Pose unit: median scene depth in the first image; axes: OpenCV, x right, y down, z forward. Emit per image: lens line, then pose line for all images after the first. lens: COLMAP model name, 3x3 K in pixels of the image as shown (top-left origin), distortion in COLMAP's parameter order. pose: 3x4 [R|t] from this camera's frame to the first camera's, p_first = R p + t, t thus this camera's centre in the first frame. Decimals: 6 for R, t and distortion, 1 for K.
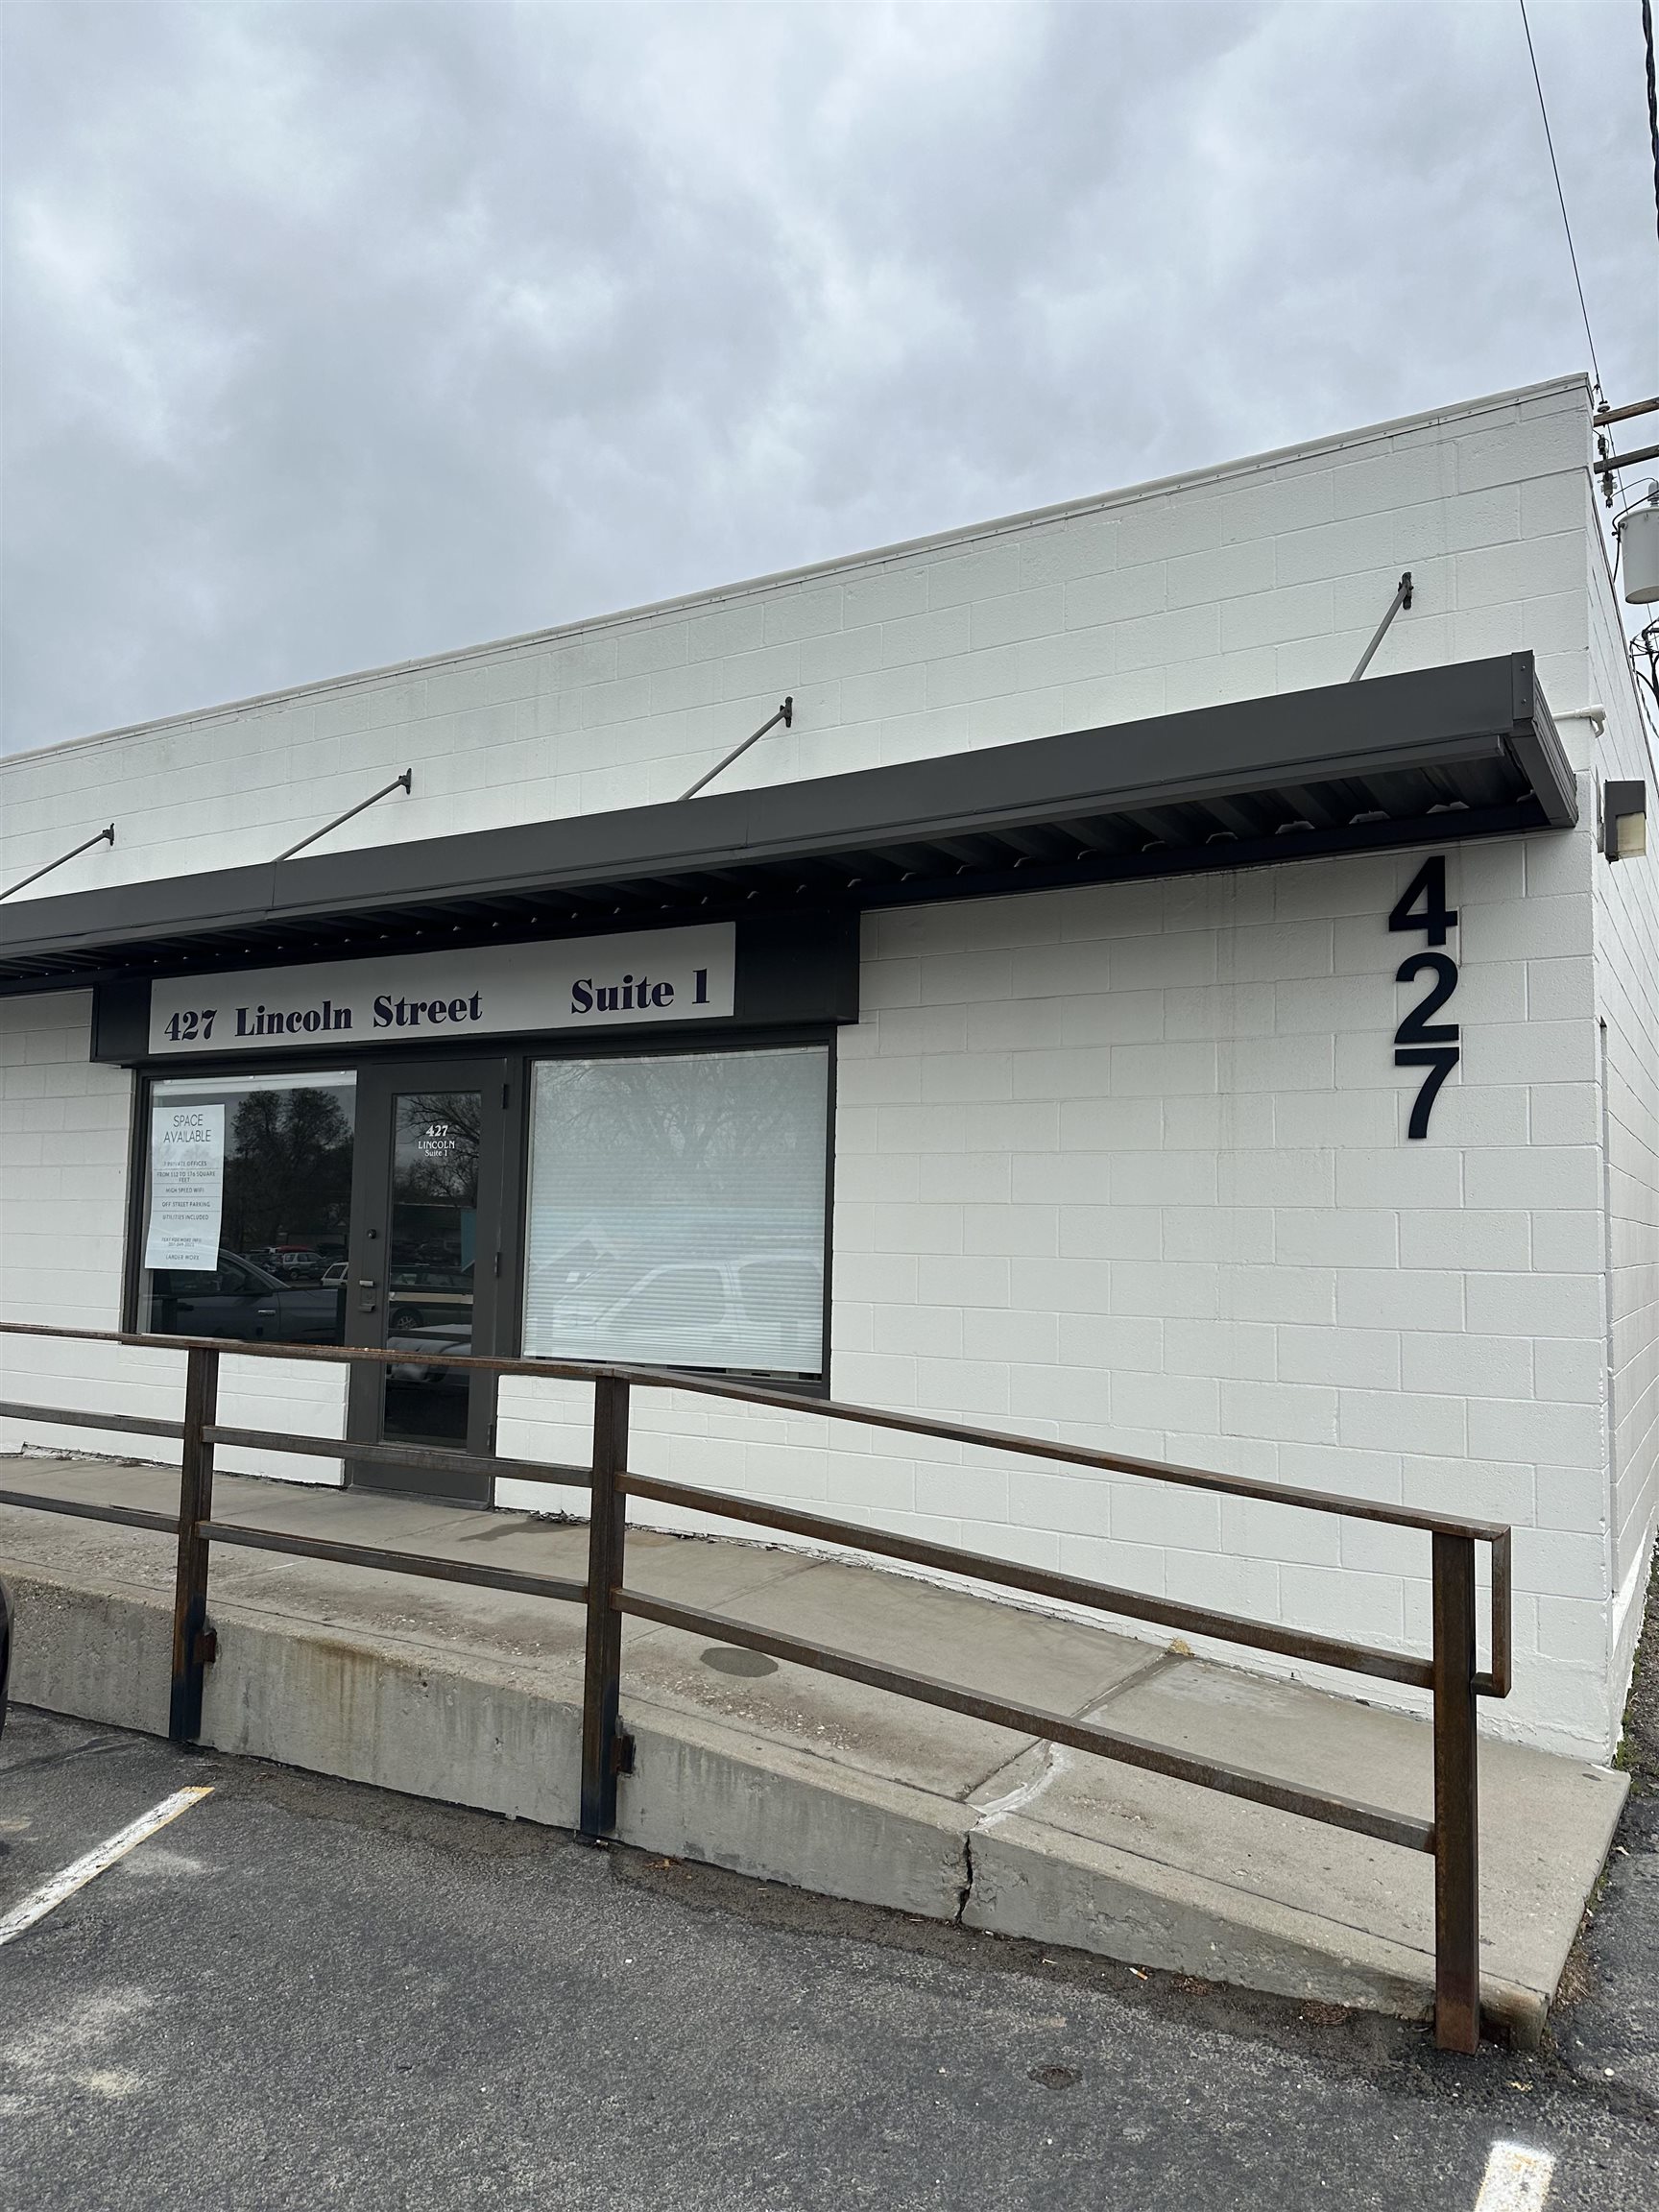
lens RADIAL K [[1530.9, 0, 829.5], [0, 1530.9, 1106.0], [0, 0, 1]] dist [0.161000, -0.331431]
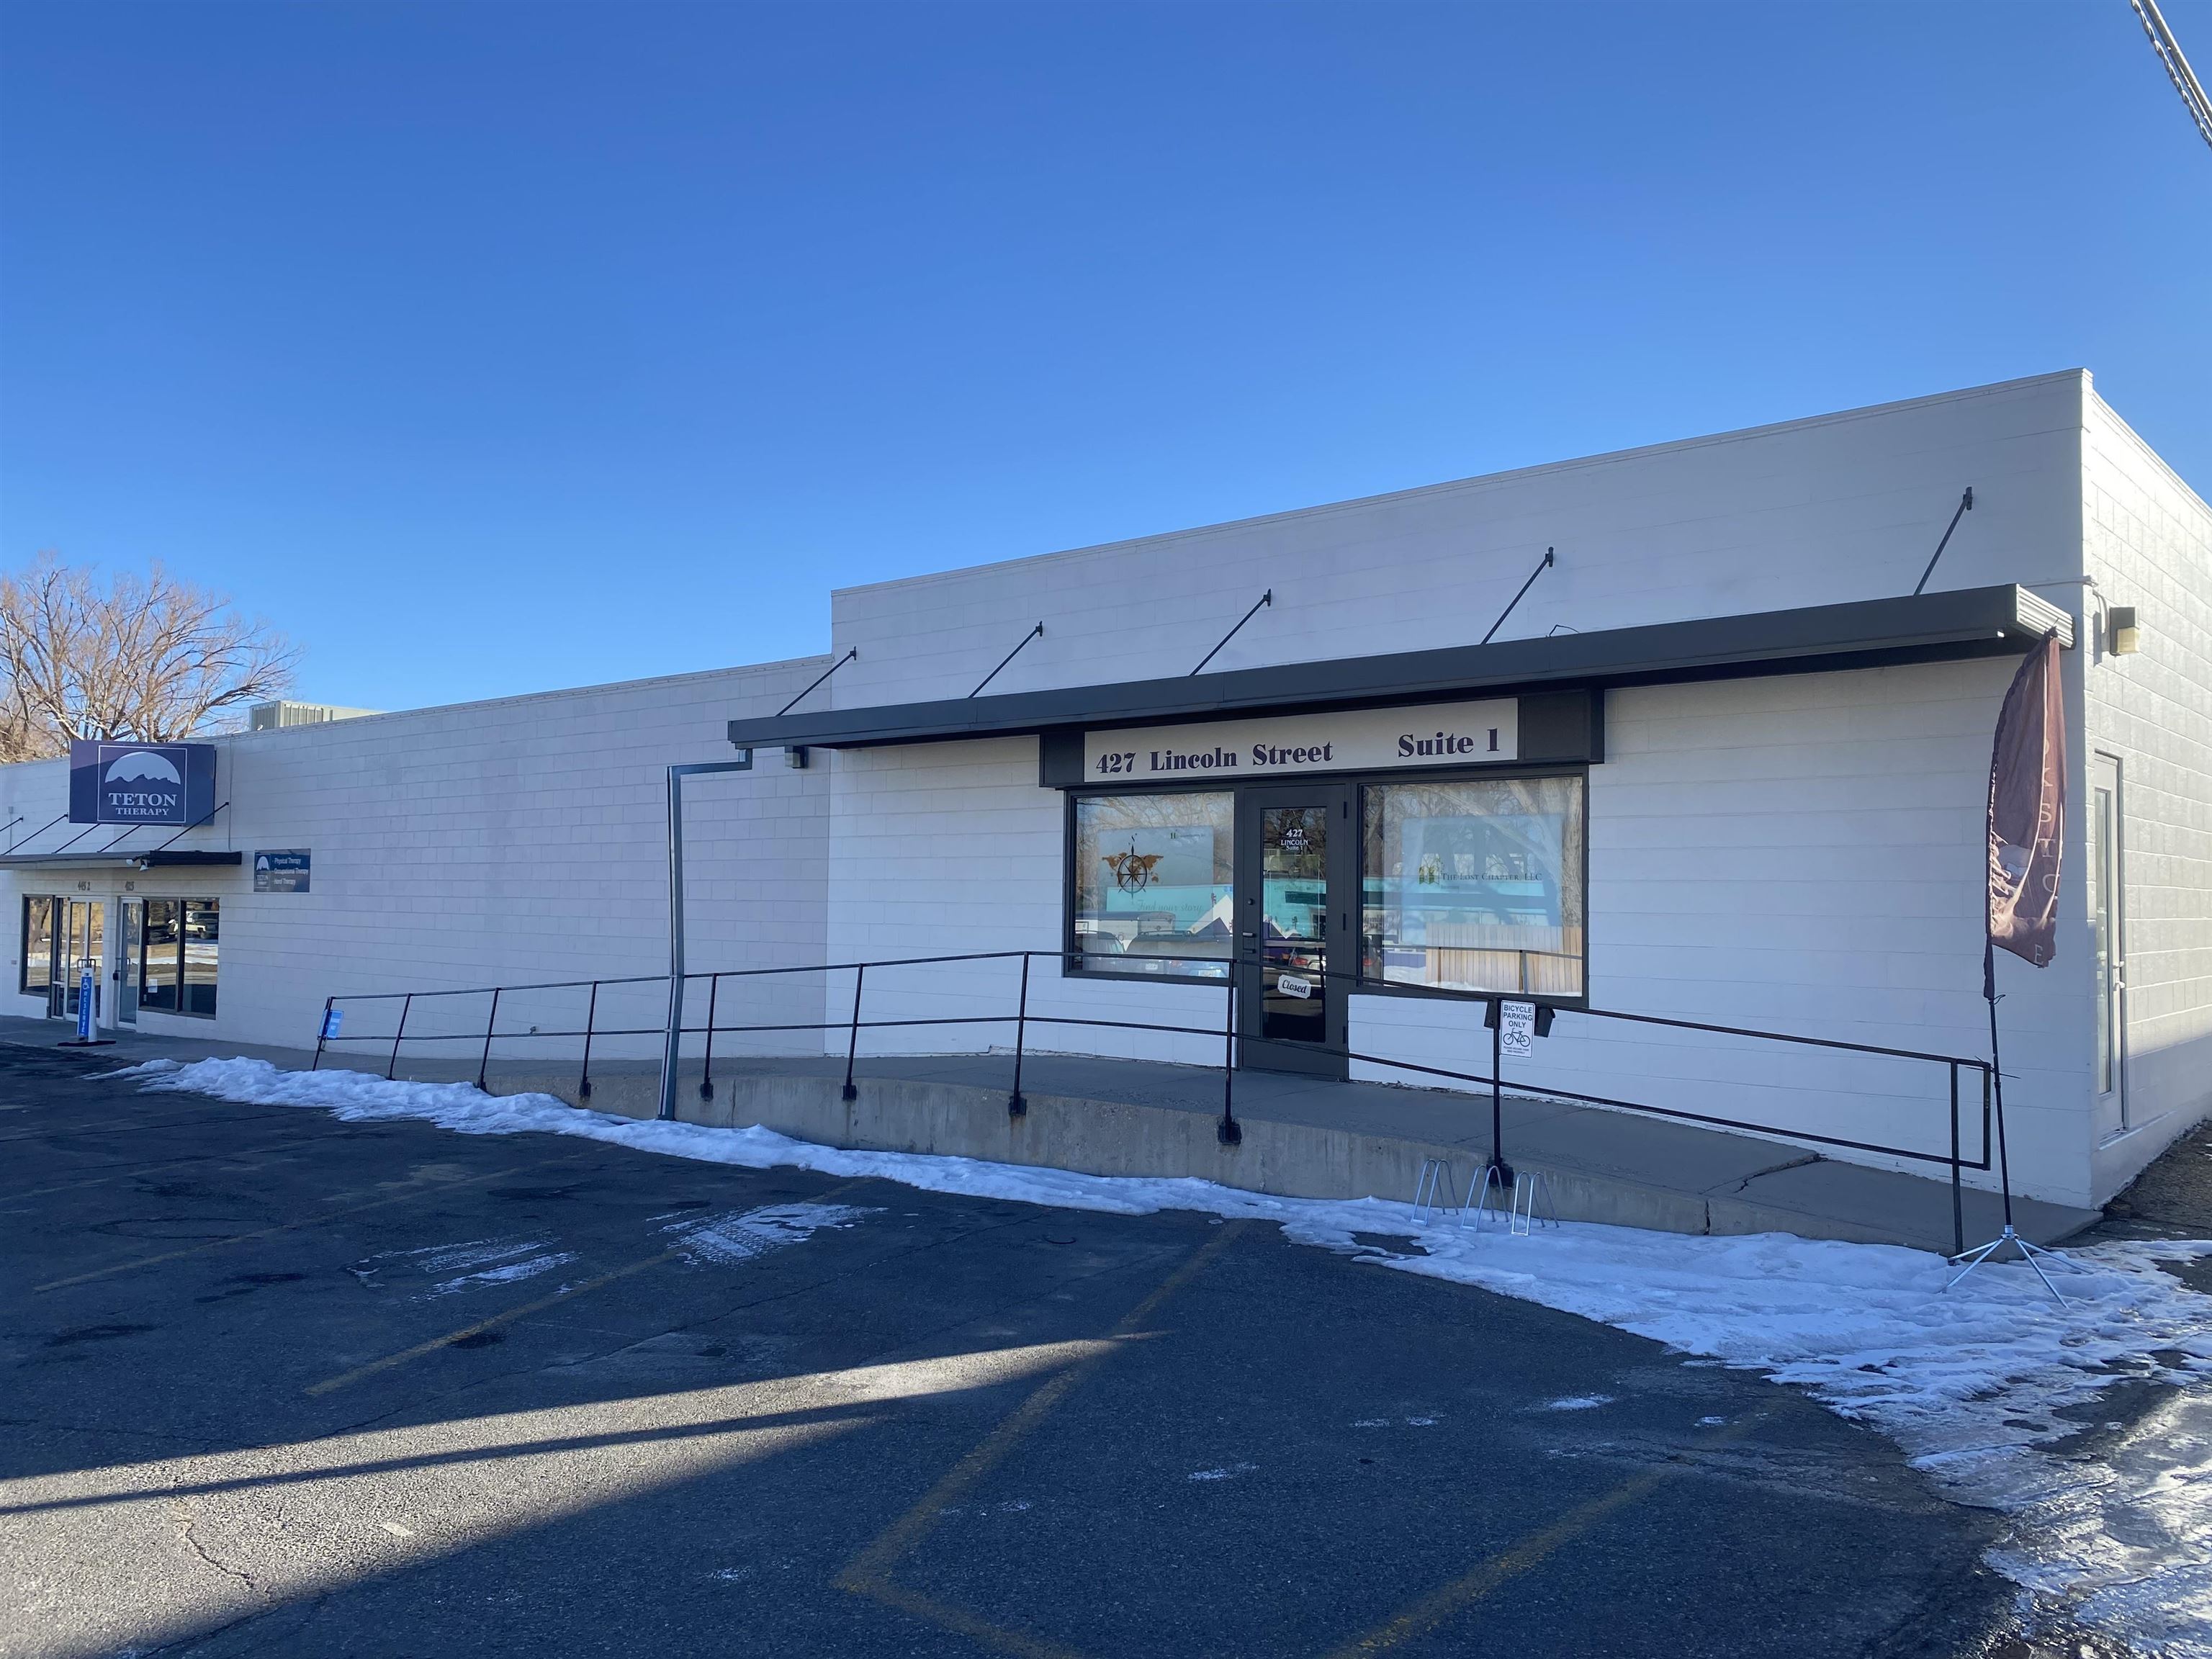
lens RADIAL K [[1649.9, 0, 1108.7], [0, 1649.9, 823.0], [0, 0, 1]] dist [0.123580, -0.255575]
pose [[0.979951, -0.015739, -0.198614, -0.118378], [0.022379, 0.999262, 0.031231, -0.049942], [0.197976, -0.035049, 0.979580, -0.628293]]
